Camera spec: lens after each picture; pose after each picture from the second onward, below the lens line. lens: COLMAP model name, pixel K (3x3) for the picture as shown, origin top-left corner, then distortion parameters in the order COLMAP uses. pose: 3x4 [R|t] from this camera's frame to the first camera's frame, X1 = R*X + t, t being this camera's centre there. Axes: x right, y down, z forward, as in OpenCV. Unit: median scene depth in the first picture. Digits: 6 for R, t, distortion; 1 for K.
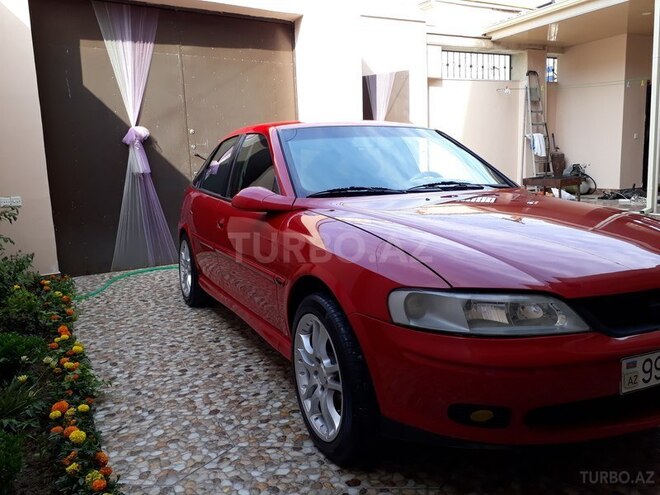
lens RADIAL K [[550.2, 0, 330.2], [0, 550.2, 245.7], [0, 0, 1]] dist [0.039907, -0.021981]
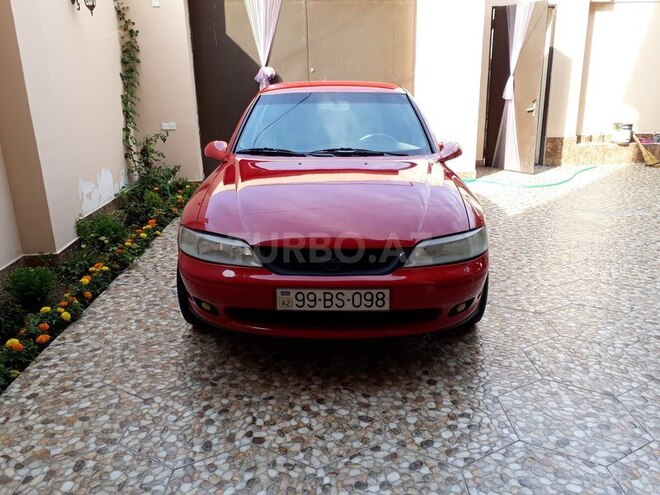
lens RADIAL K [[550.2, 0, 329.5], [0, 550.2, 247.5], [0, 0, 1]] dist [0.039907, -0.021981]
pose [[0.895399, 0.154435, -0.417626, 0.764808], [-0.084775, 0.979897, 0.180598, -0.120839], [0.437121, -0.126303, 0.890490, -0.182678]]
